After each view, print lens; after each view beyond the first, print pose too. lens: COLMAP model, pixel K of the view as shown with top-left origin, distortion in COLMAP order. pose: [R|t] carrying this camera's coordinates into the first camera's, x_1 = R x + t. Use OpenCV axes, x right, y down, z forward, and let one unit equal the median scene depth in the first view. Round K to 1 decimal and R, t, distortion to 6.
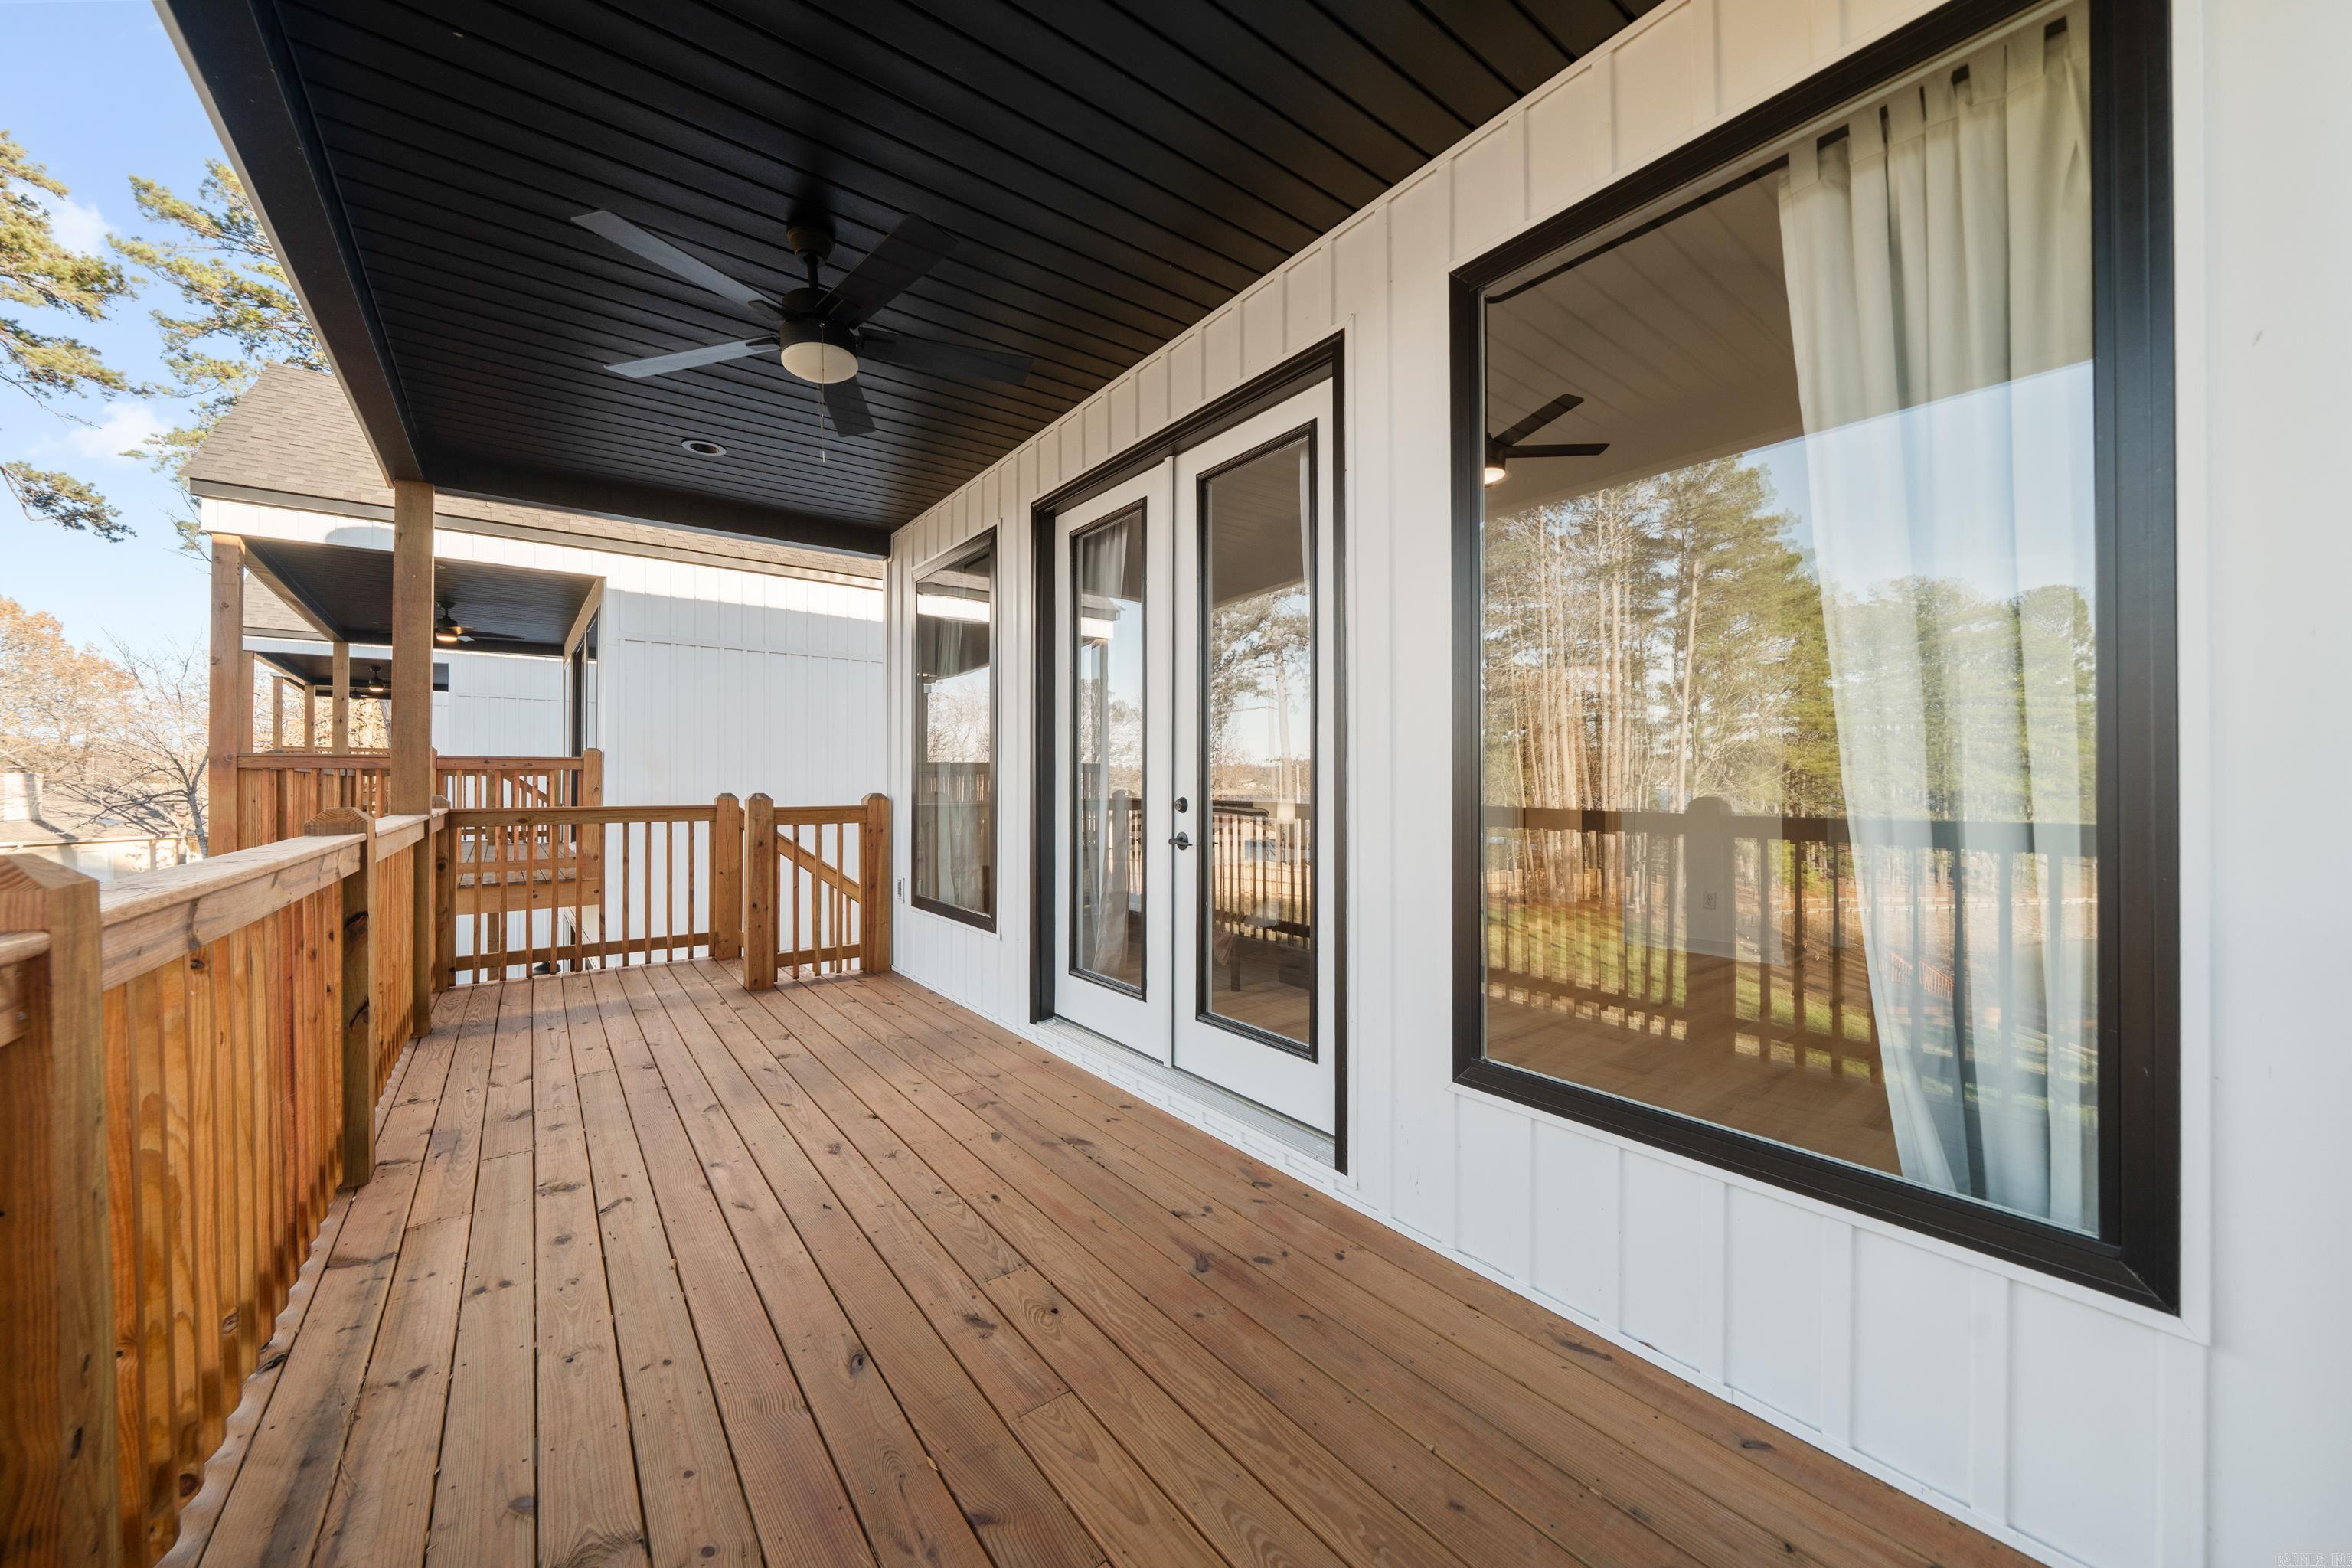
lens RADIAL K [[811.4, 0, 1176.4], [0, 811.4, 782.2], [0, 0, 1]] dist [-0.000064, -0.000657]
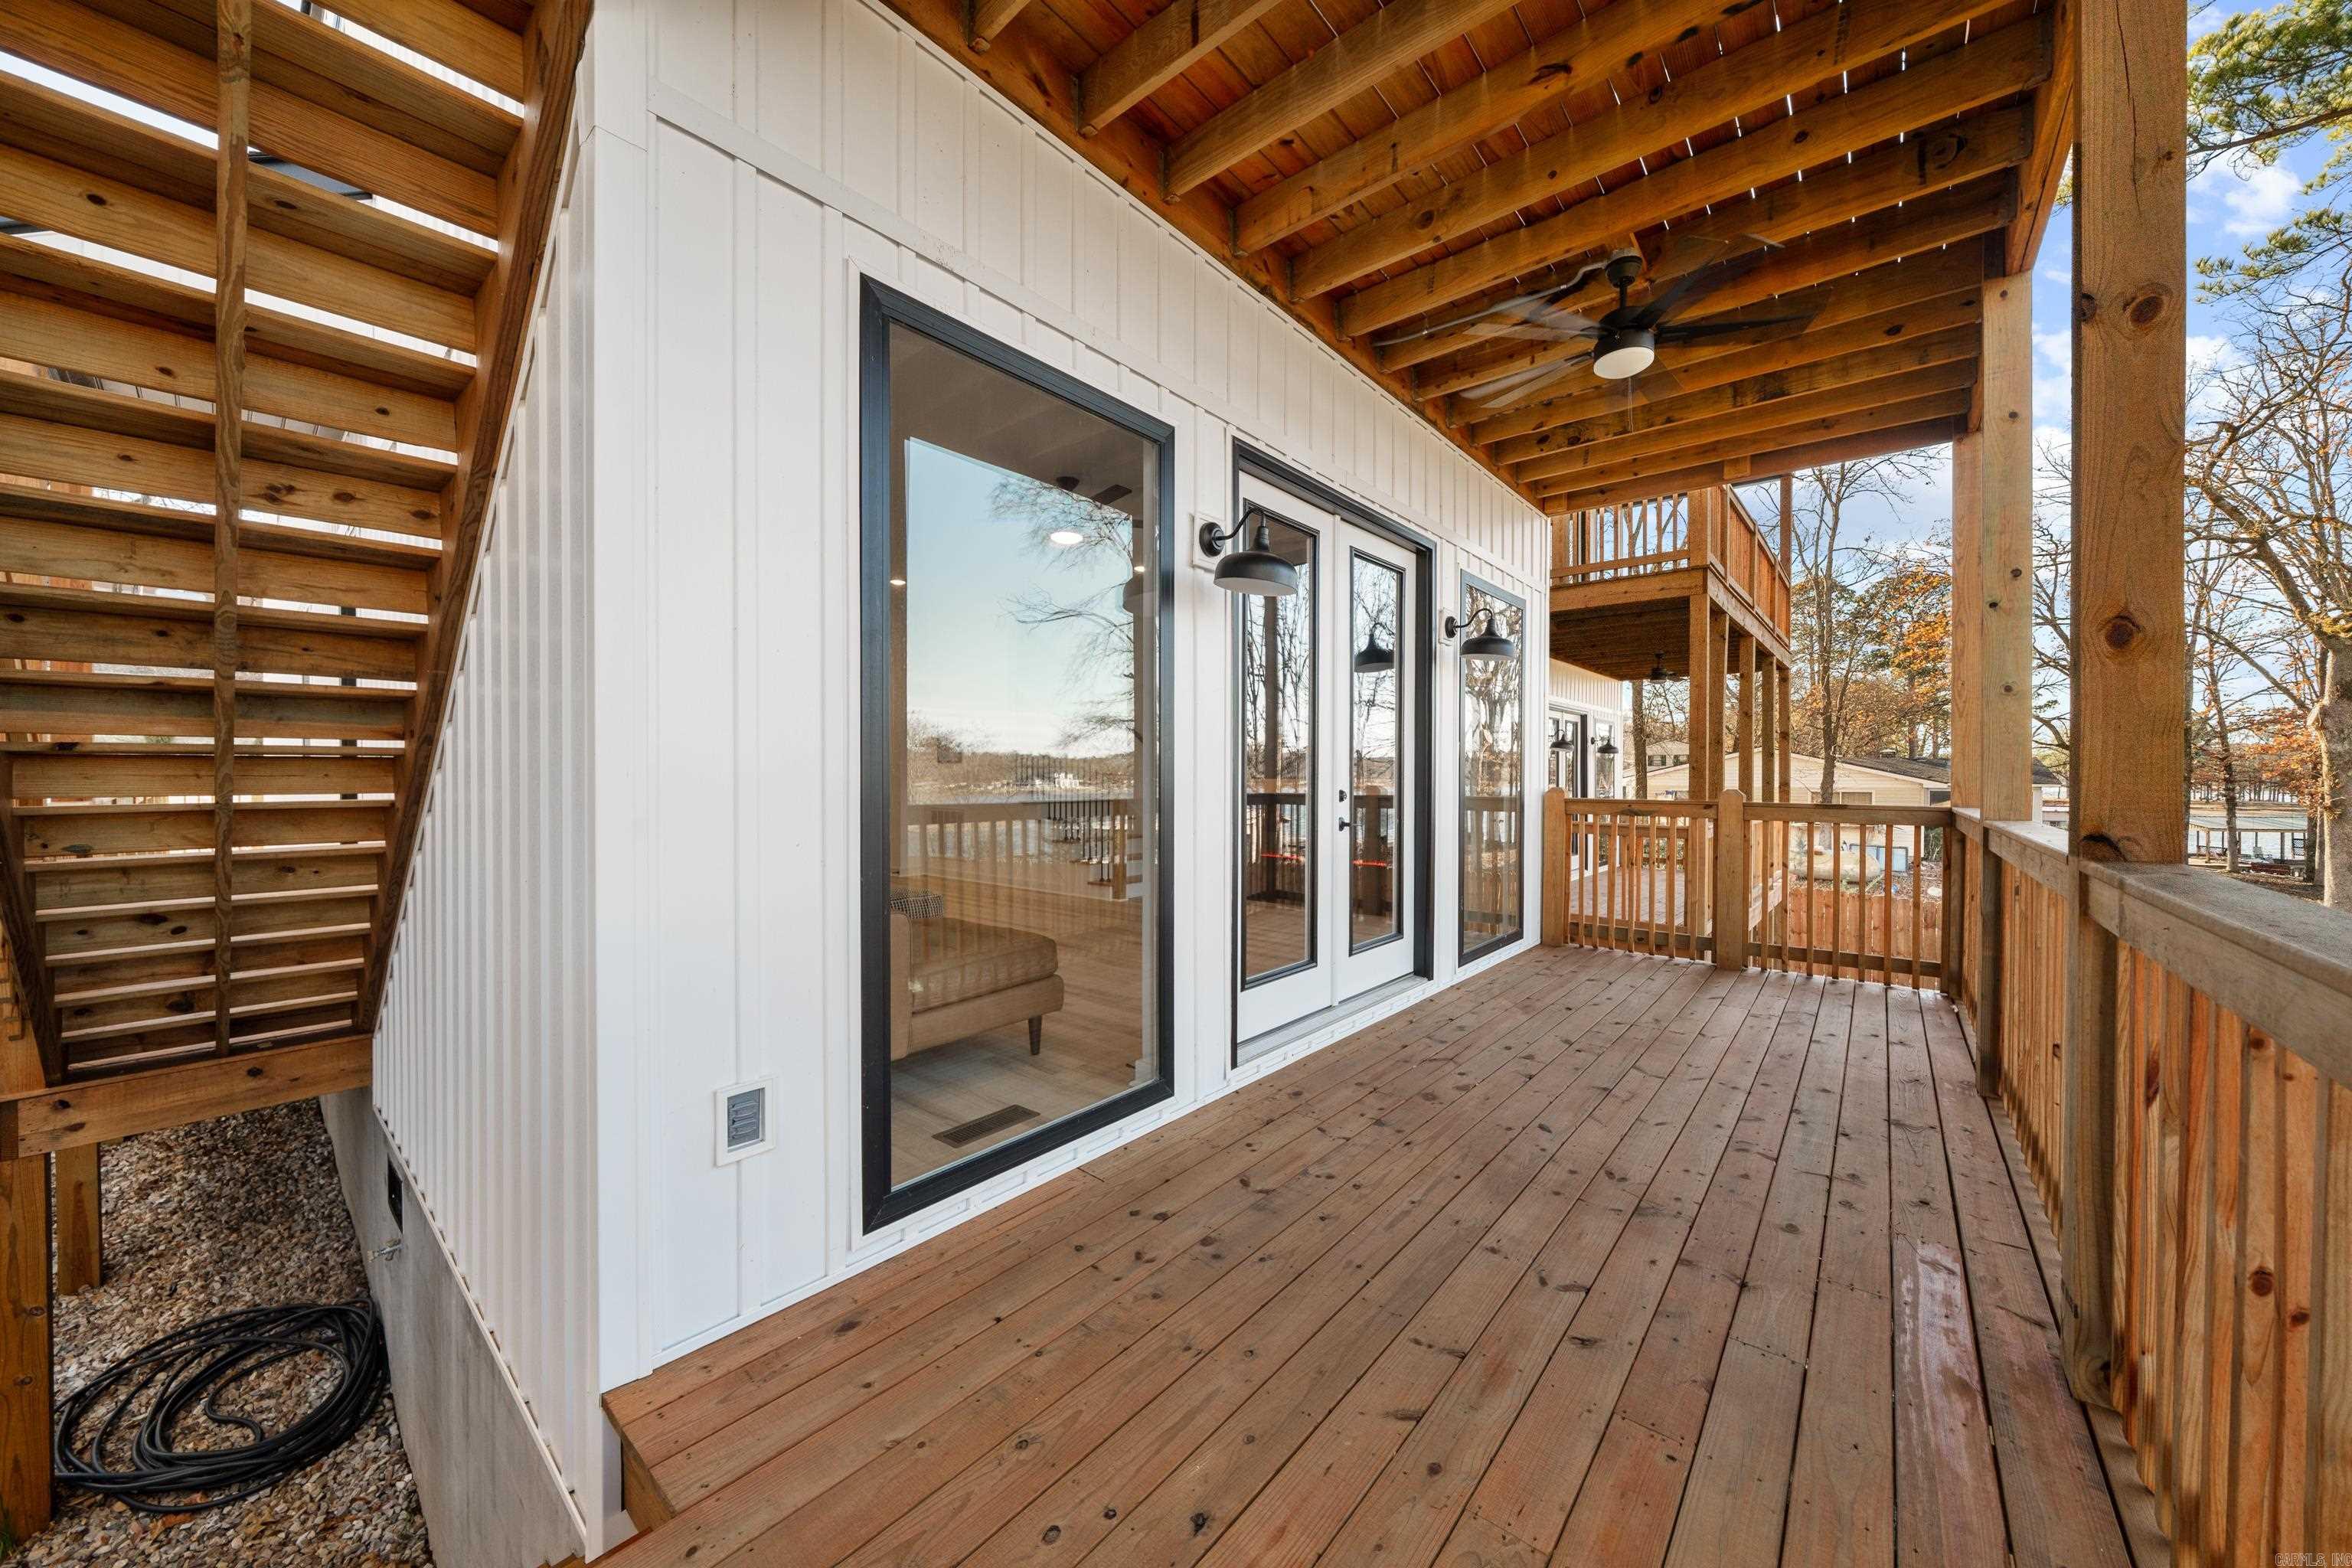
lens RADIAL K [[811.4, 0, 1170.1], [0, 811.4, 780.1], [0, 0, 1]] dist [-0.000064, -0.000657]
pose [[-0.224588, -0.006590, 0.974431, -1.165888], [-0.001342, 0.999978, 0.006454, -0.004077], [-0.974453, 0.000142, -0.224592, 1.518543]]
